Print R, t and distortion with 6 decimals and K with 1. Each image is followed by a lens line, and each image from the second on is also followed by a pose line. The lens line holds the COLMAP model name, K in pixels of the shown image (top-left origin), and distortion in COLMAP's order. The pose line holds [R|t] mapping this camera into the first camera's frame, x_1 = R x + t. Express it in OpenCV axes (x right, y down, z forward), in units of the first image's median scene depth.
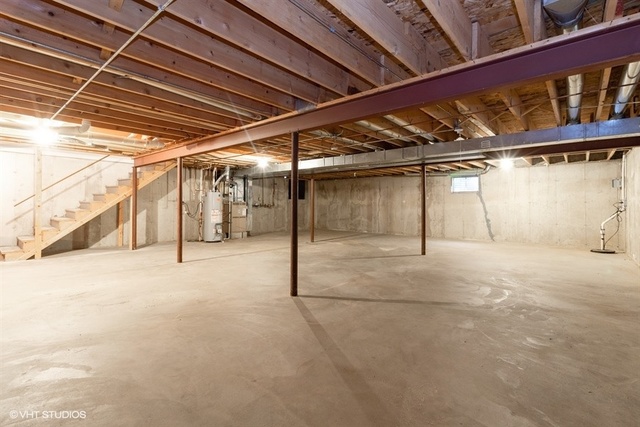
lens RADIAL K [[297.2, 0, 324.3], [0, 297.2, 210.1], [0, 0, 1]] dist [-0.000748, -0.000170]
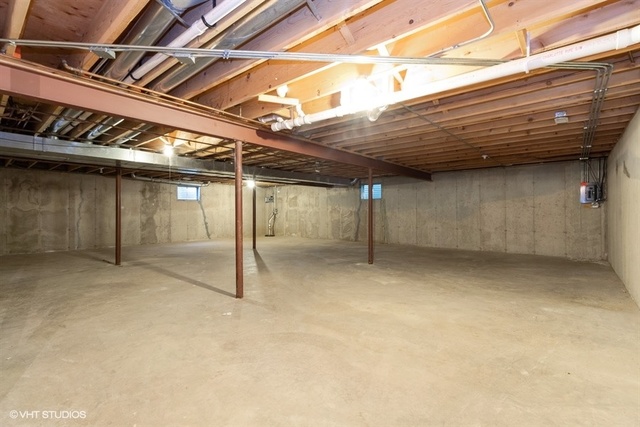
lens RADIAL K [[297.2, 0, 324.3], [0, 297.2, 210.1], [0, 0, 1]] dist [-0.000748, -0.000170]
pose [[-0.010530, 0.005944, 0.999927, -0.652433], [0.025290, 0.999664, -0.005676, -0.001673], [-0.999625, 0.025228, -0.010677, 0.460376]]
